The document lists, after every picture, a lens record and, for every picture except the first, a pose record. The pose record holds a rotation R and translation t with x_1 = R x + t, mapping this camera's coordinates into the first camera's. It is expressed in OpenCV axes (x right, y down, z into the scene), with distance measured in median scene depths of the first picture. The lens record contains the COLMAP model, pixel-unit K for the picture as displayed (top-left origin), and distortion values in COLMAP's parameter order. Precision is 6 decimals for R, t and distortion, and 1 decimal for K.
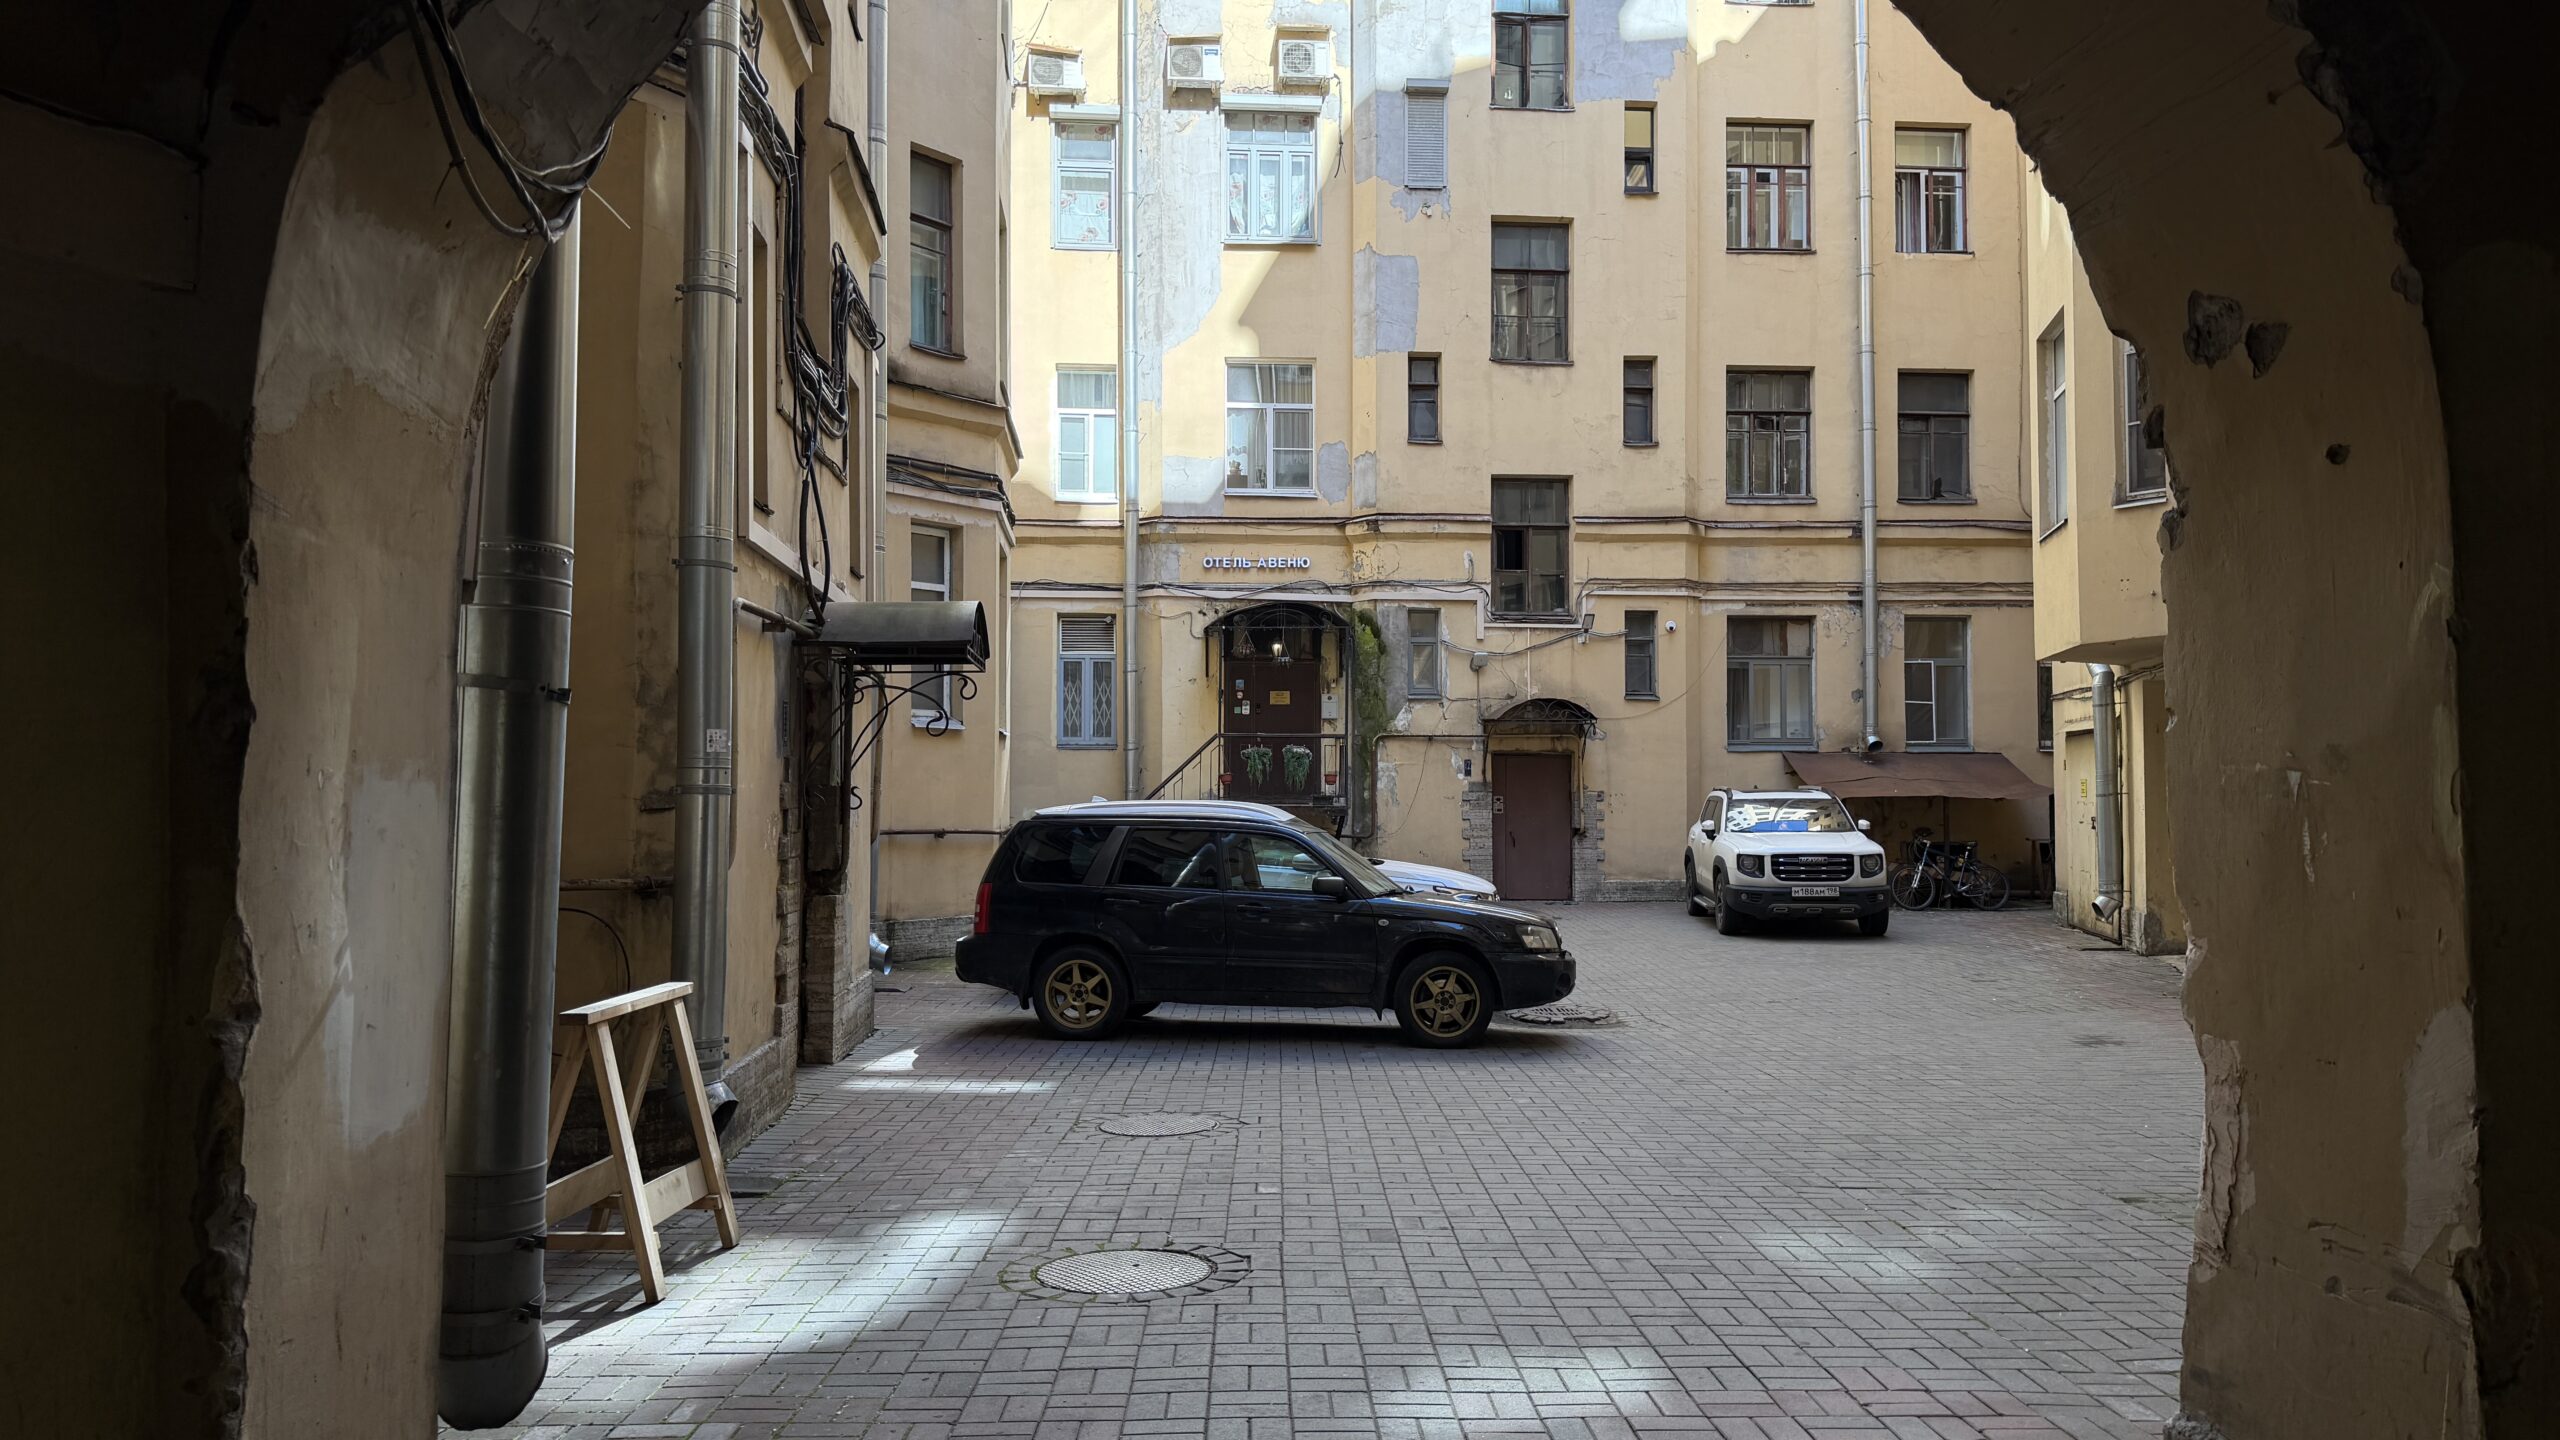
lens RADIAL K [[1776.7, 0, 1287.5], [0, 1776.7, 721.0], [0, 0, 1]] dist [0.051472, -0.036927]
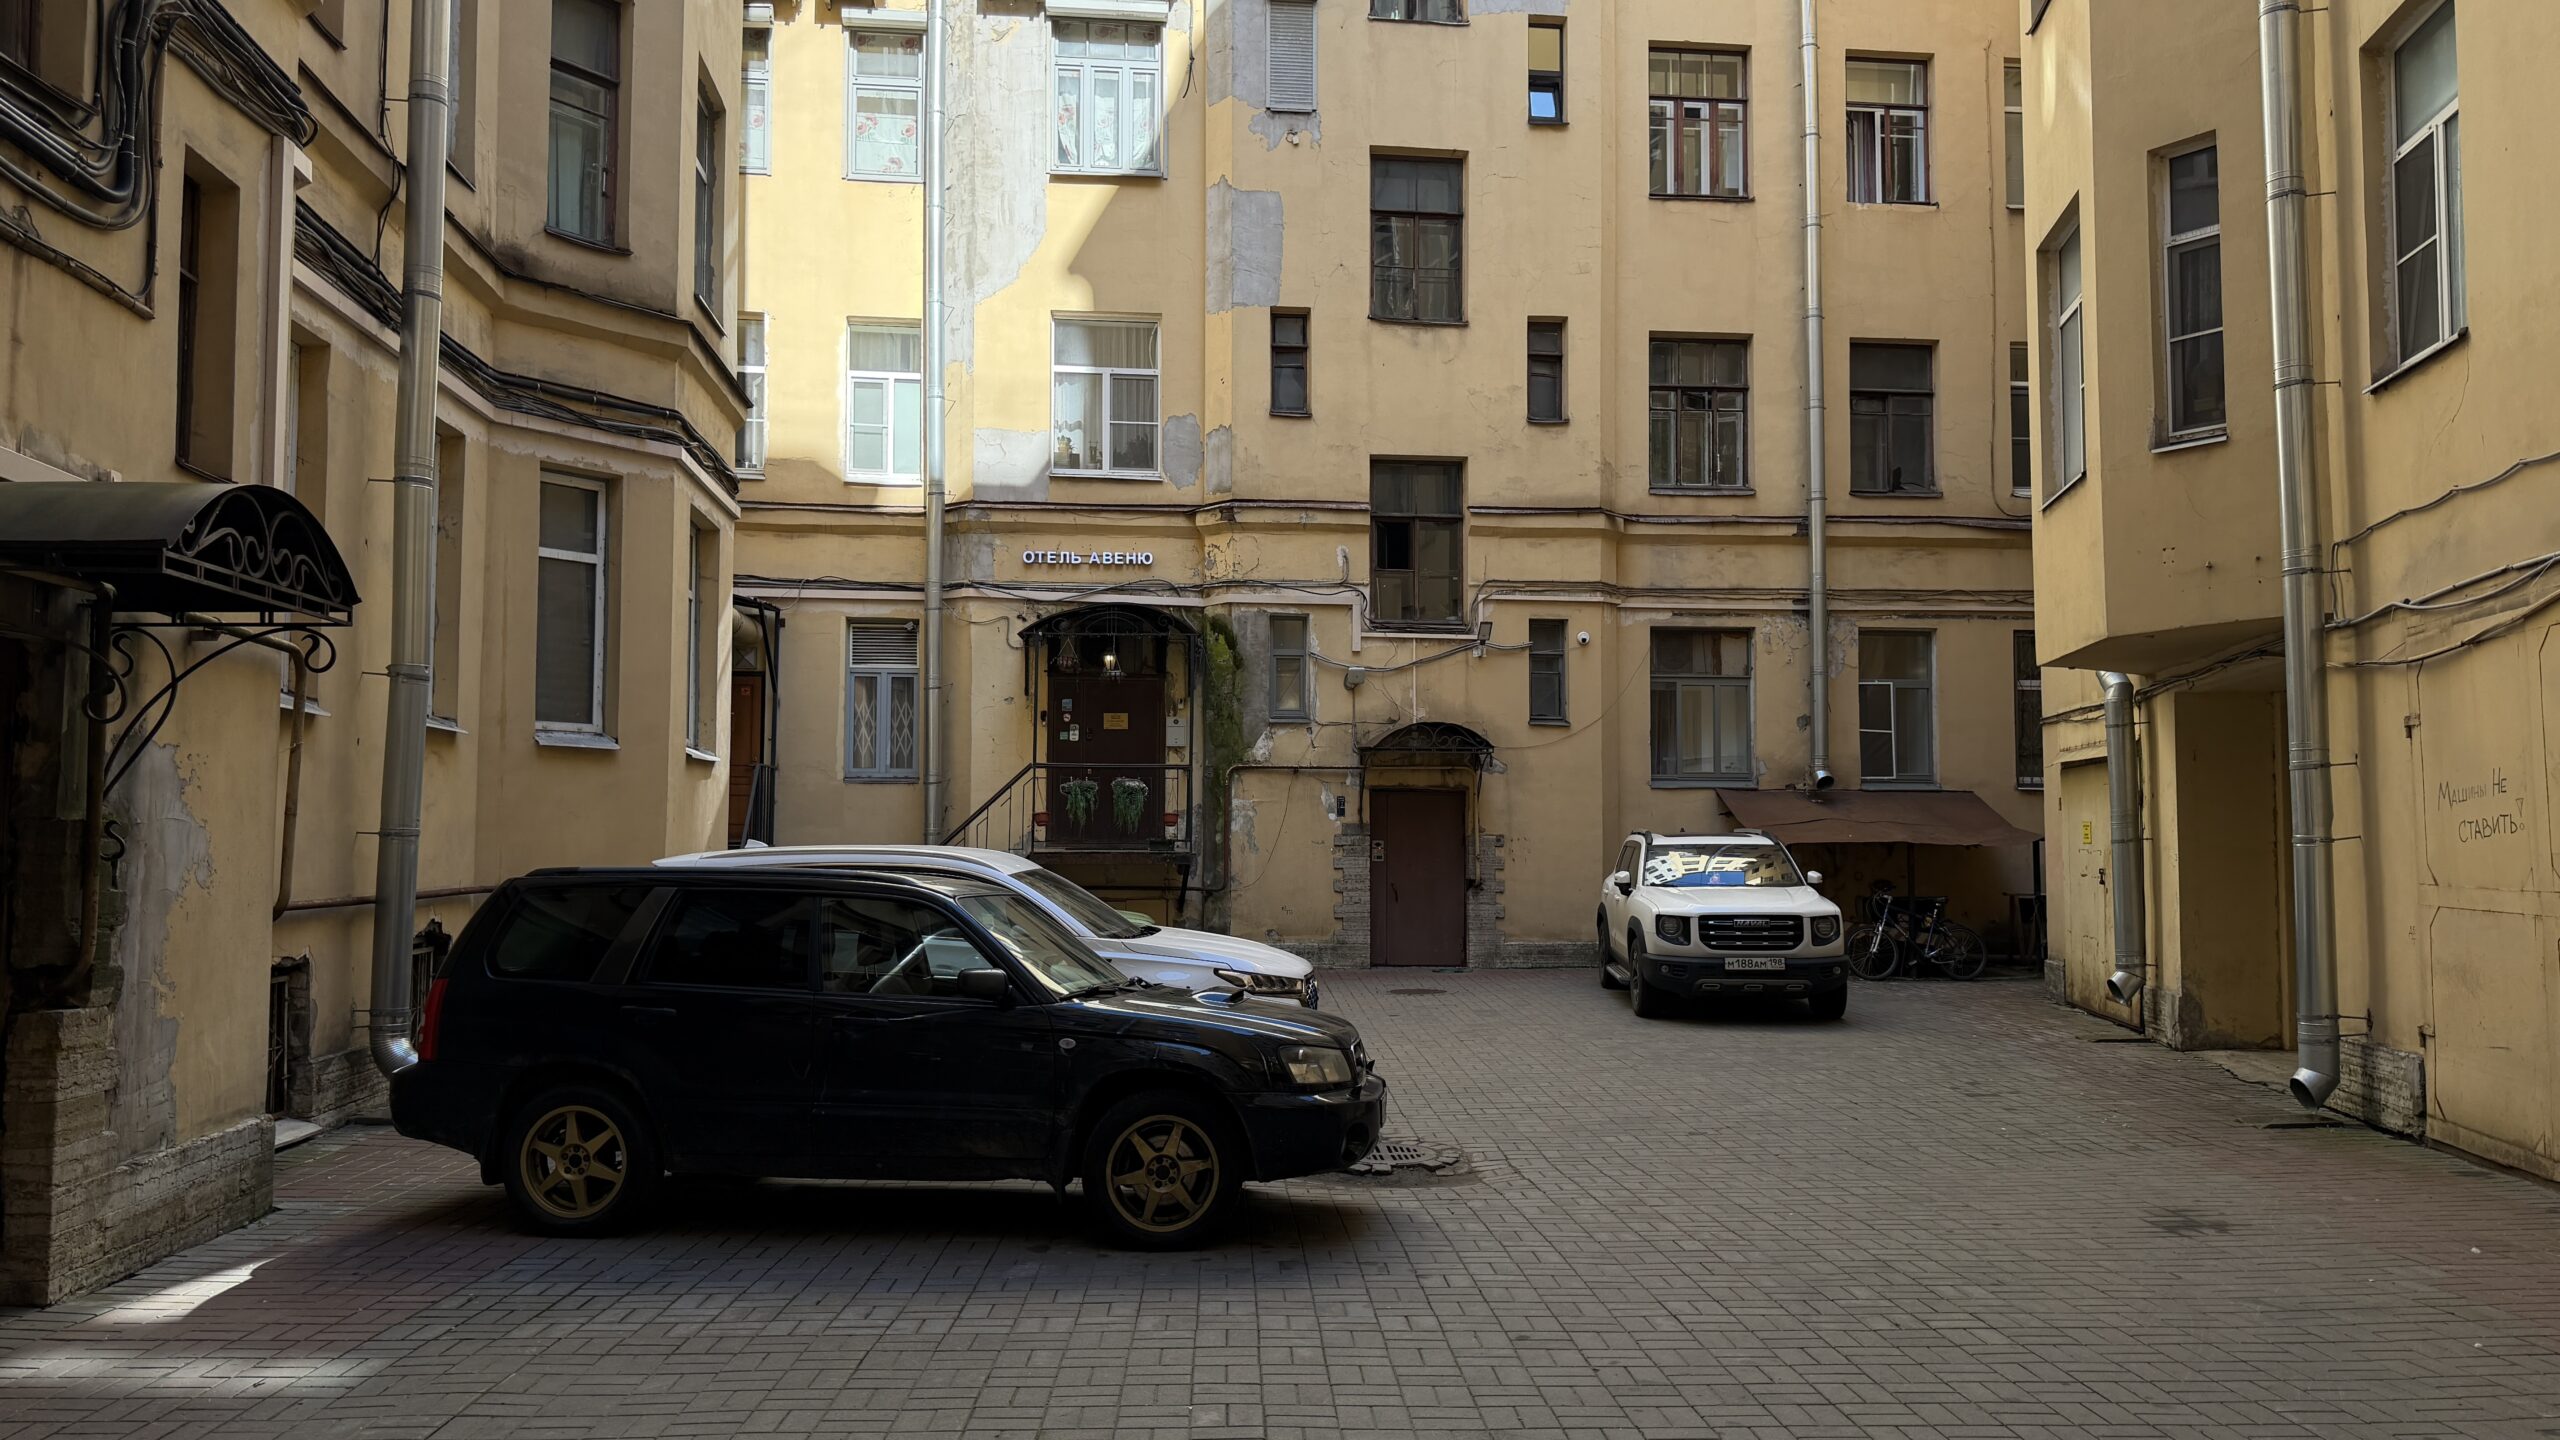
lens RADIAL K [[1776.7, 0, 1290.9], [0, 1776.7, 722.9], [0, 0, 1]] dist [0.051472, -0.036927]
pose [[0.999455, 0.004619, 0.032680, 0.050774], [-0.003839, 0.999707, -0.023885, 0.007309], [-0.032781, 0.023747, 0.999180, 0.170297]]
